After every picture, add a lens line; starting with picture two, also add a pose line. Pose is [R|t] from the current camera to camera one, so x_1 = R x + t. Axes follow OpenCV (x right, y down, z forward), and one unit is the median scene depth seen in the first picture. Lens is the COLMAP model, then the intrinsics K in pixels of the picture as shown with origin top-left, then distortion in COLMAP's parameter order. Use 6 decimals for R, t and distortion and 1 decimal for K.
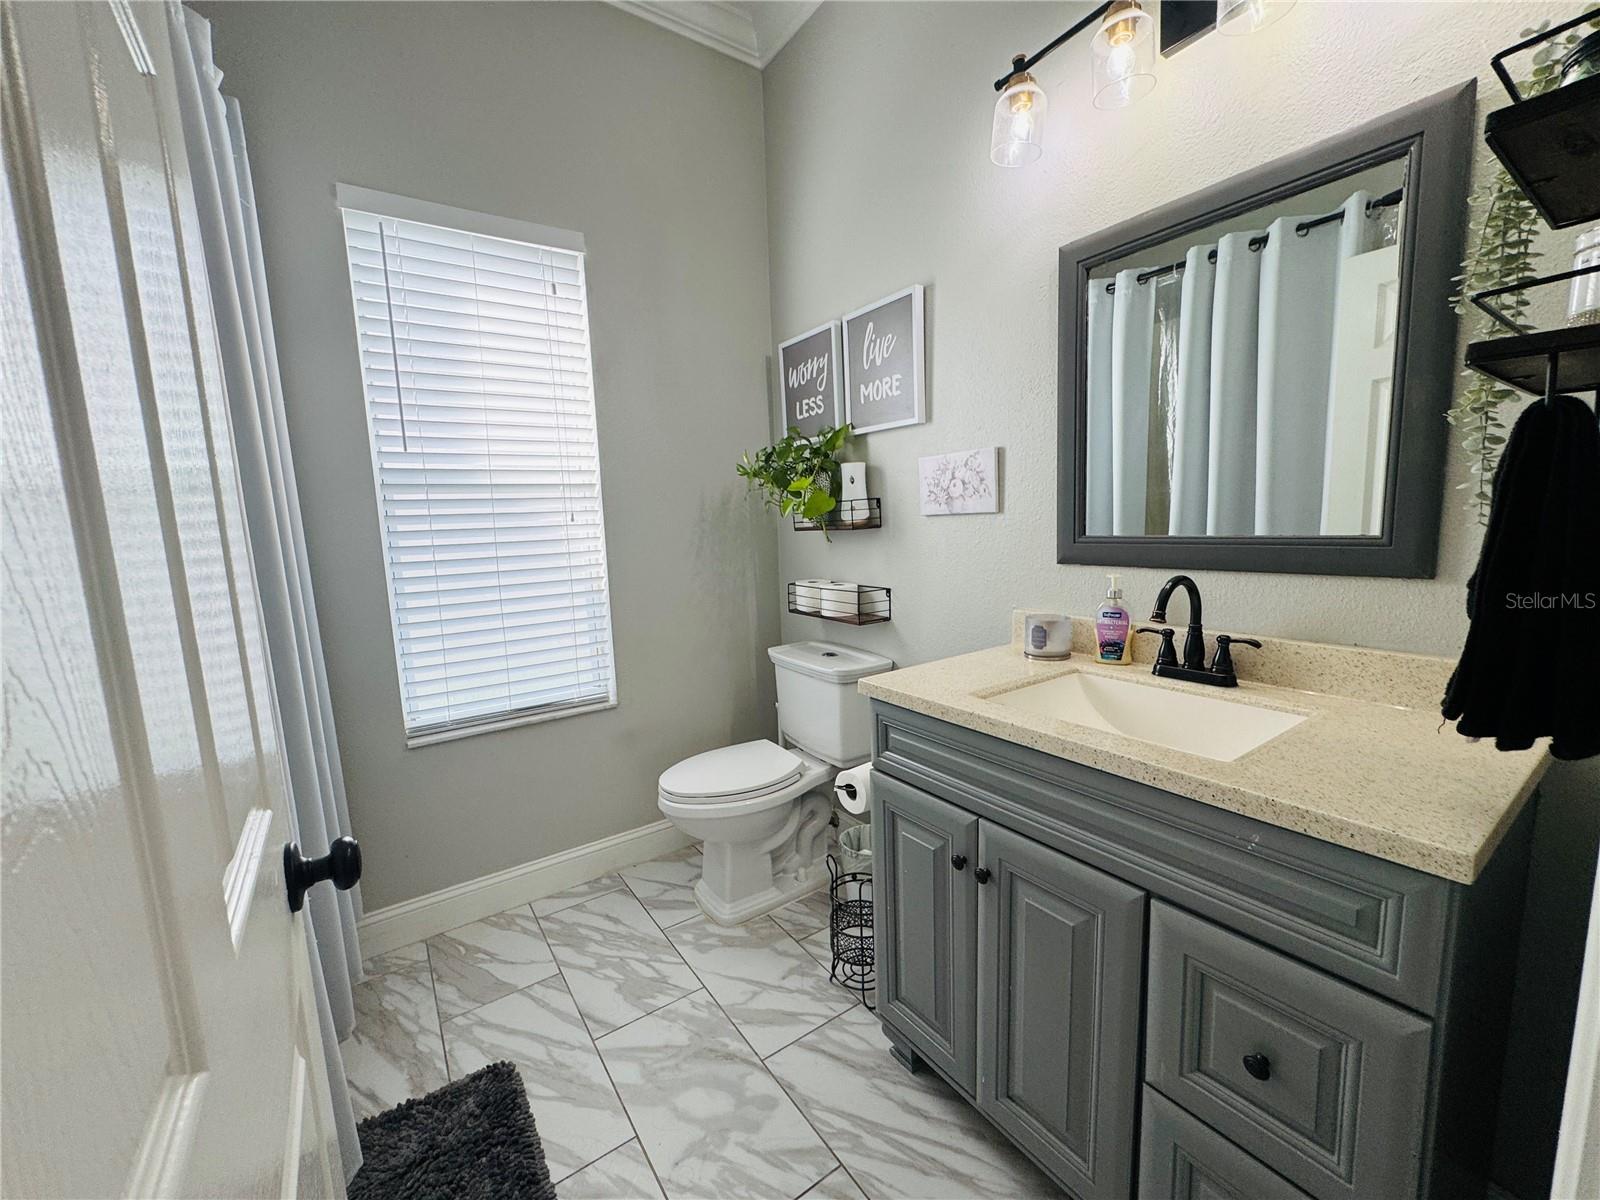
lens RADIAL K [[638.4, 0, 799.9], [0, 638.4, 601.0], [0, 0, 1]] dist [-0.003706, 0.000036]
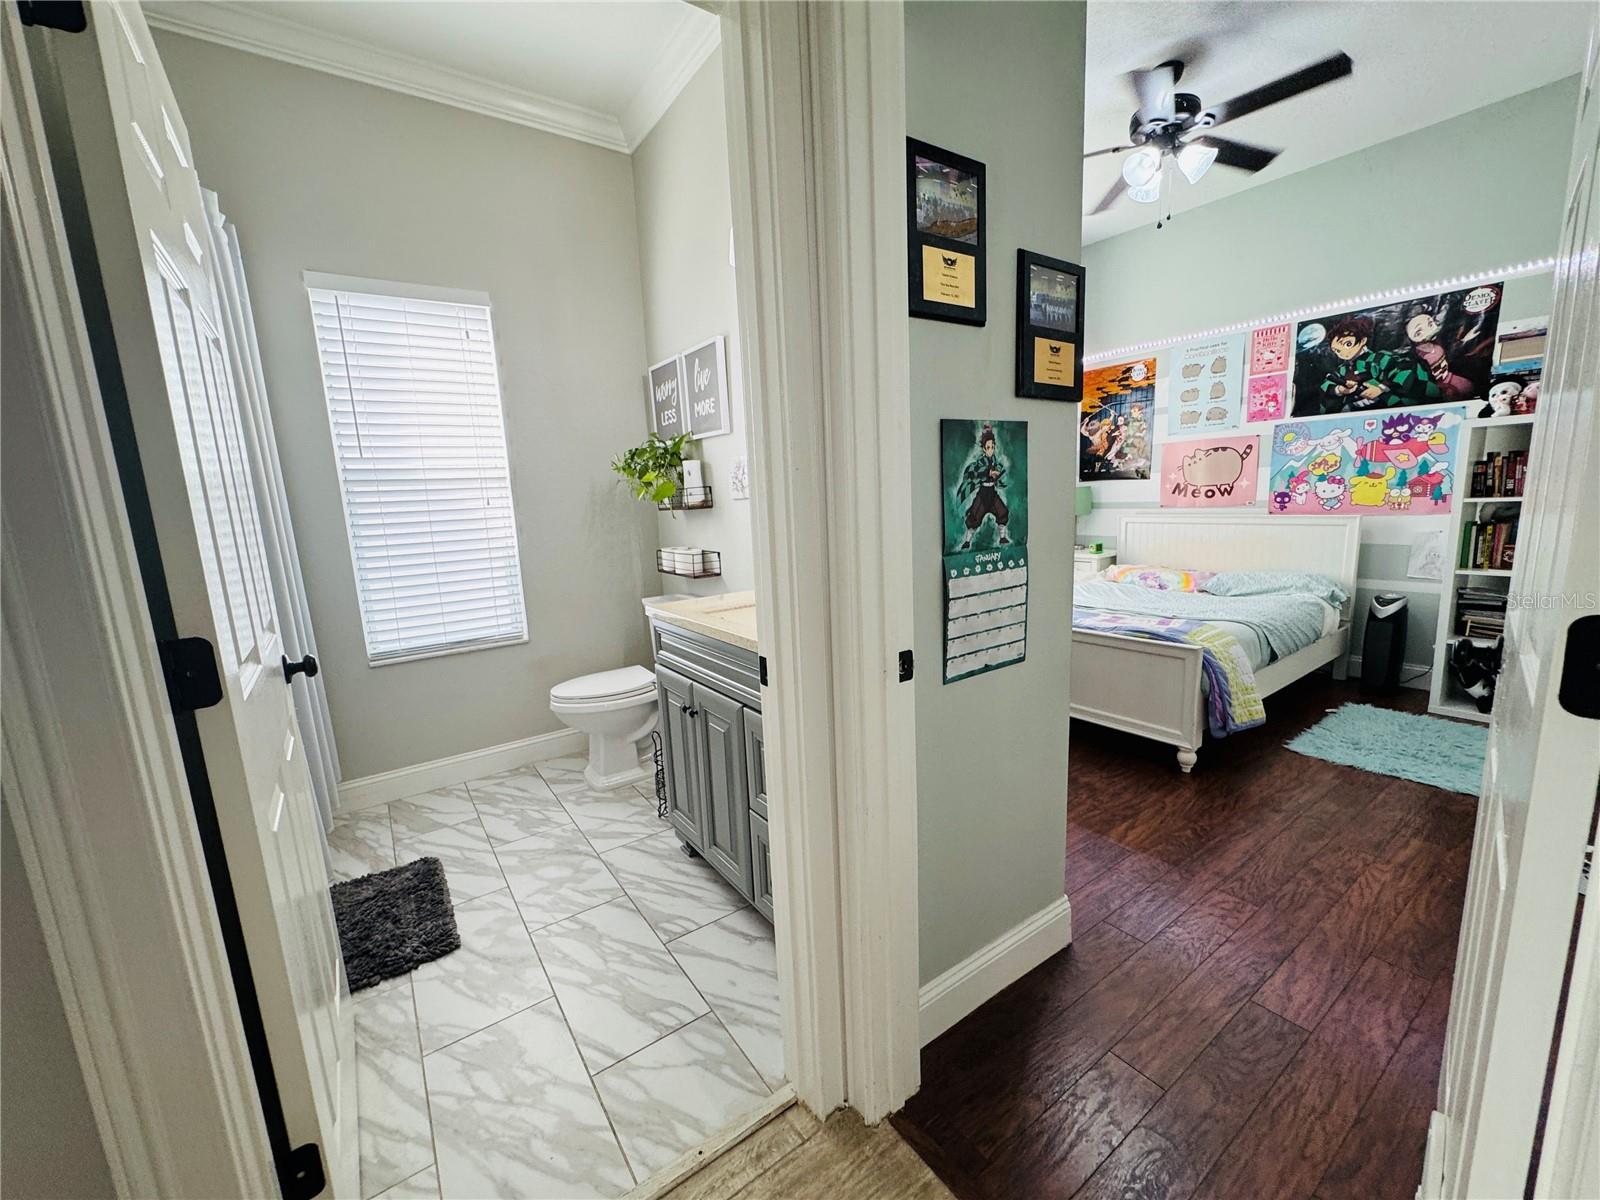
lens RADIAL K [[638.4, 0, 800.3], [0, 638.4, 600.7], [0, 0, 1]] dist [-0.003706, 0.000036]
pose [[0.999946, -0.009307, 0.004592, 0.333858], [0.009132, 0.999281, 0.036788, 0.039254], [-0.004931, -0.036744, 0.999313, -0.412291]]
